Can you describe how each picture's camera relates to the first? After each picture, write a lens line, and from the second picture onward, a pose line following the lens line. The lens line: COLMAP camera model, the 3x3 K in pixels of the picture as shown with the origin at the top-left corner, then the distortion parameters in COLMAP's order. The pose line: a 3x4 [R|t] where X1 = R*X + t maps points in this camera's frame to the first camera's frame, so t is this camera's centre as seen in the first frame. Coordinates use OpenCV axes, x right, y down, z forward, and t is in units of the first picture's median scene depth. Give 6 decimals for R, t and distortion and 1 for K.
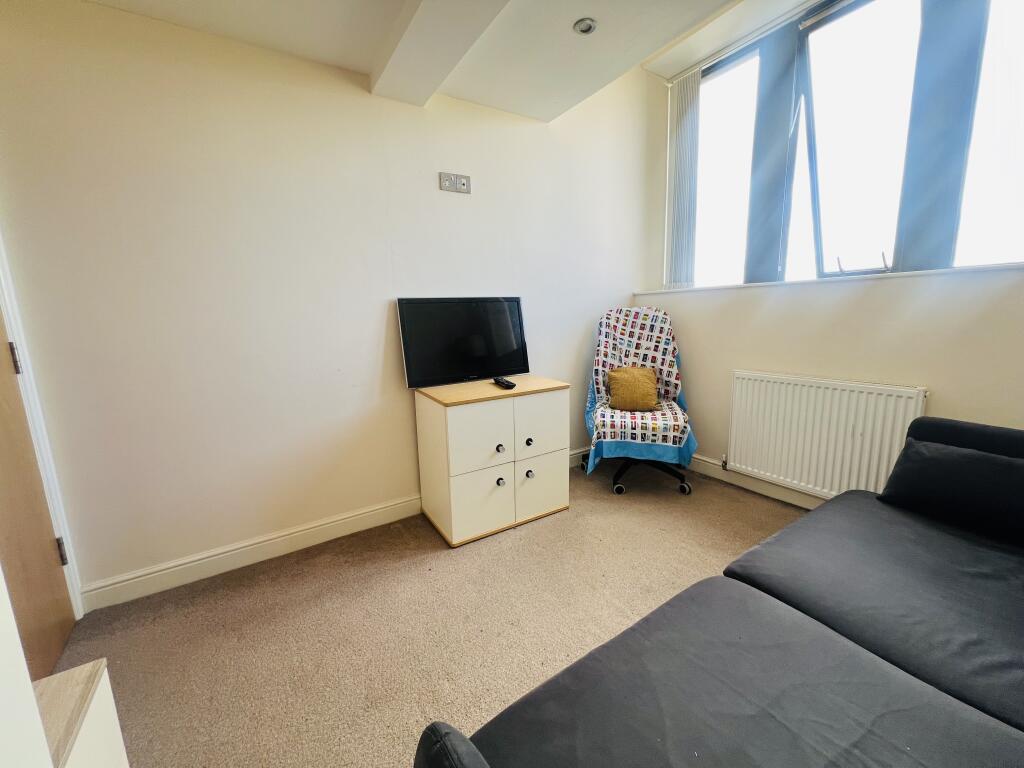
lens RADIAL K [[410.7, 0, 508.7], [0, 410.7, 382.6], [0, 0, 1]] dist [-0.000731, -0.000344]
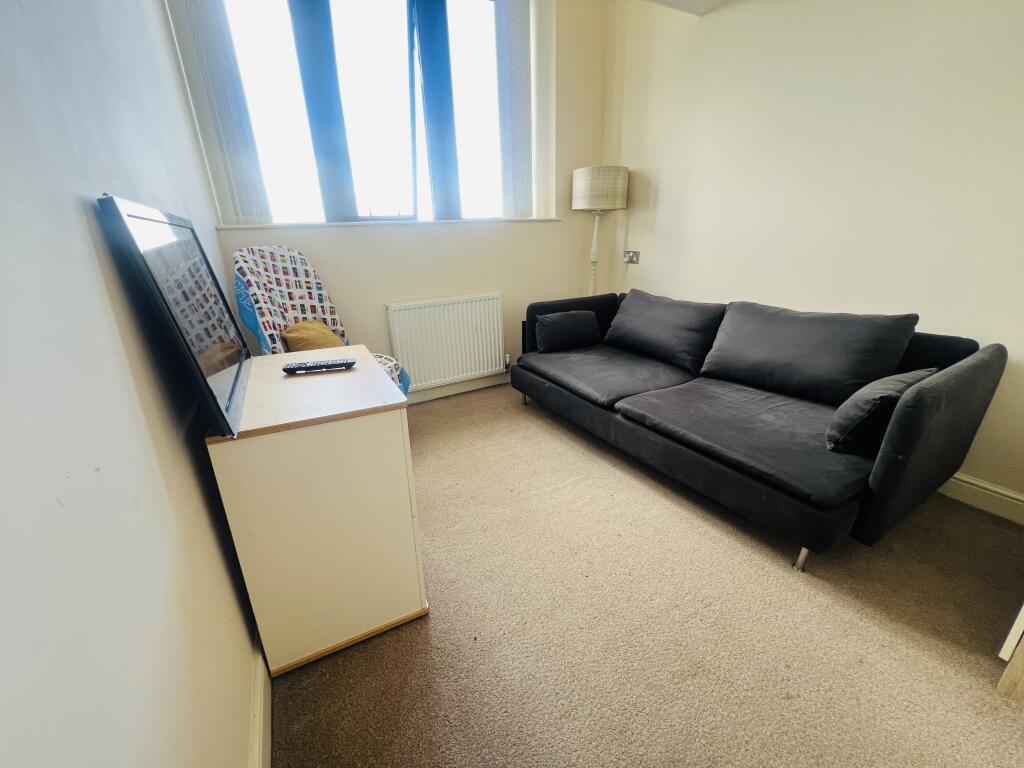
lens RADIAL K [[410.7, 0, 507.9], [0, 410.7, 378.9], [0, 0, 1]] dist [-0.000731, -0.000344]
pose [[0.069020, -0.299343, 0.951646, -0.462737], [0.208648, 0.937156, 0.279652, -0.074232], [-0.975552, 0.179258, 0.127140, 0.526595]]
